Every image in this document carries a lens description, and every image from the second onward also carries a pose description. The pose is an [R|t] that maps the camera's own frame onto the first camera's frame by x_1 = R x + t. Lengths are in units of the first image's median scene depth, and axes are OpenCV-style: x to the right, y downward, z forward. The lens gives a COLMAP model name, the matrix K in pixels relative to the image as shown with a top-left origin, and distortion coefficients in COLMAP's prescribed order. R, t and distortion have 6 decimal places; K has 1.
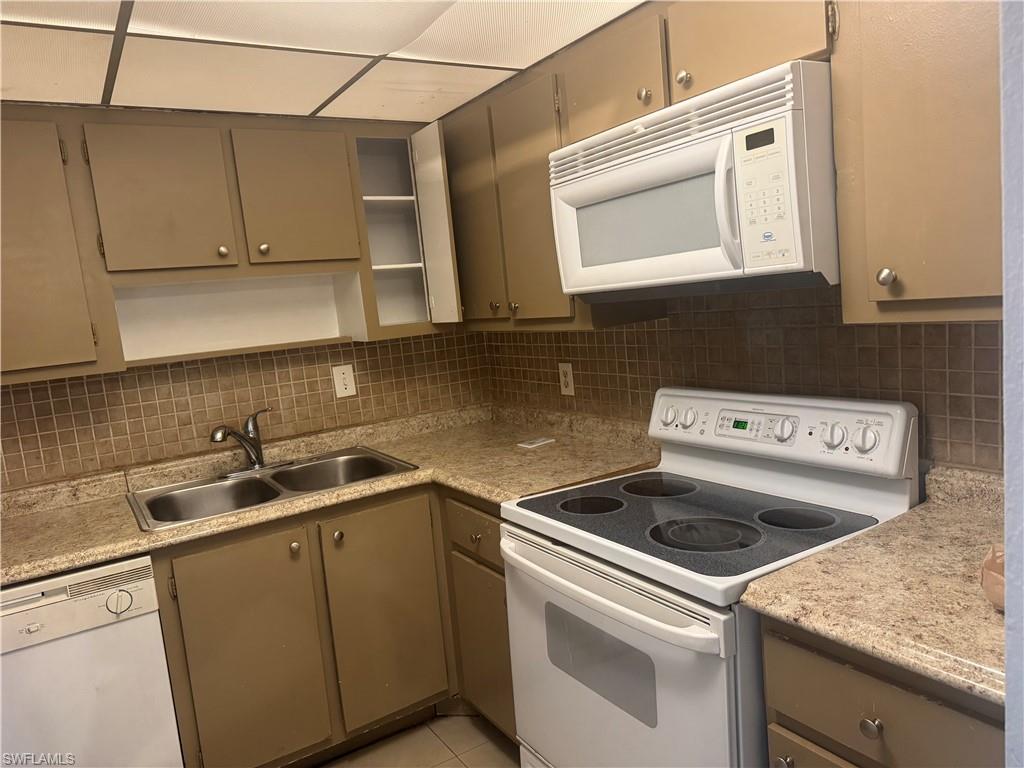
lens RADIAL K [[719.7, 0, 520.1], [0, 719.7, 388.0], [0, 0, 1]] dist [0.097308, -0.128450]
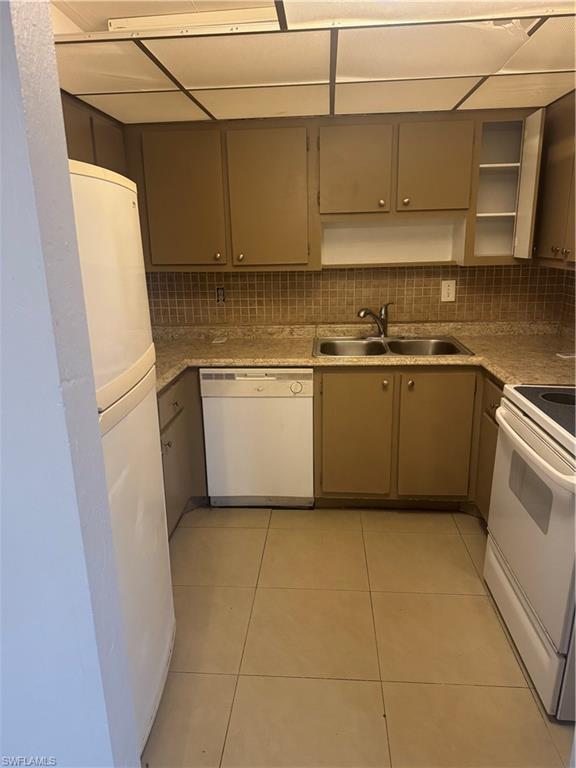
lens RADIAL K [[539.8, 0, 285.0], [0, 539.8, 384.6], [0, 0, 1]] dist [0.097308, -0.128450]
pose [[0.798871, 0.227924, -0.556647, 0.192614], [-0.130134, 0.969001, 0.210004, -0.017980], [0.587257, -0.095327, 0.803768, -0.159780]]
